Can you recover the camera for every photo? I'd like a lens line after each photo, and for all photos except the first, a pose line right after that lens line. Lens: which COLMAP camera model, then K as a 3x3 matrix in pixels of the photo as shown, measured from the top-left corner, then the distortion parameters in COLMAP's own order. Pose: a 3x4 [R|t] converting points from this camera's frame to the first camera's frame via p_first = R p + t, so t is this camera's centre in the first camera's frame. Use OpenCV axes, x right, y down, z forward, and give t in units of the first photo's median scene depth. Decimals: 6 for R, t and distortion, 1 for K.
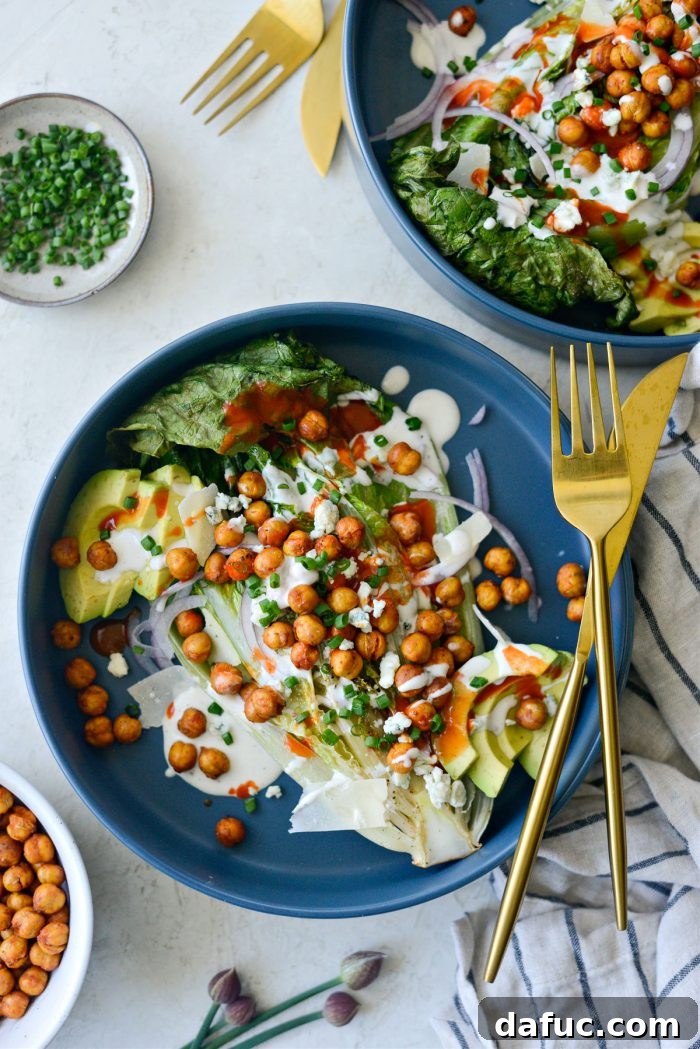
lens RADIAL K [[1790.2, 0, 350.0], [0, 1790.2, 524.5], [0, 0, 1]] dist [-0.035284, -0.088943]
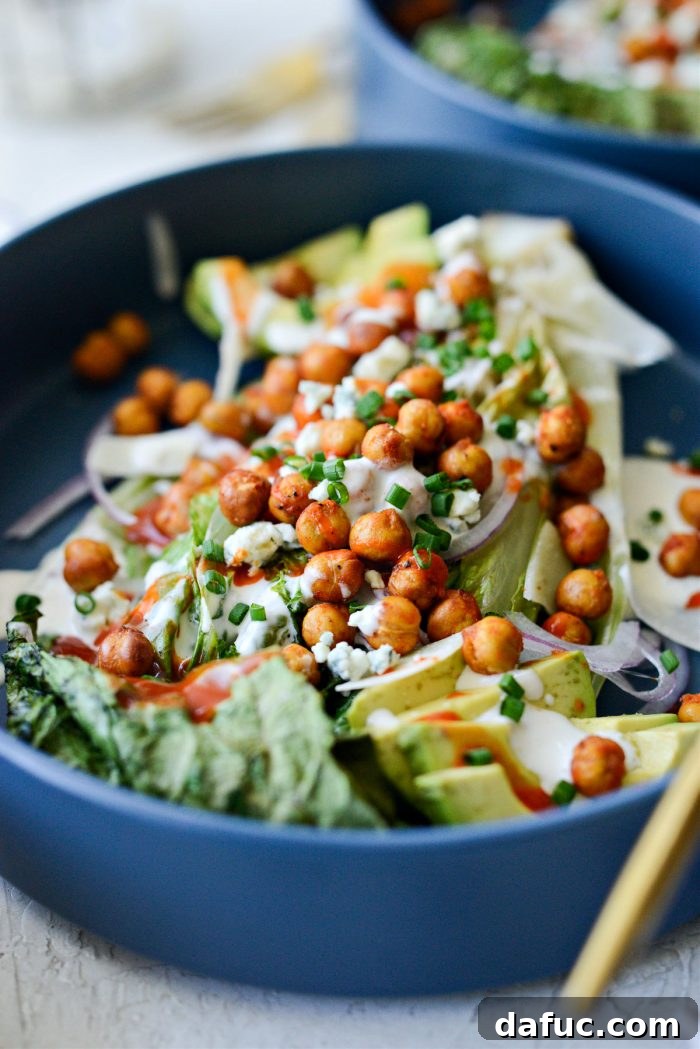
lens RADIAL K [[1790.2, 0, 350.0], [0, 1790.2, 524.5], [0, 0, 1]] dist [-0.035284, -0.088943]
pose [[-0.648364, -0.499779, 0.574321, -0.339913], [0.761319, -0.421500, 0.492678, -0.244745], [-0.004154, 0.756676, 0.653776, 0.616112]]
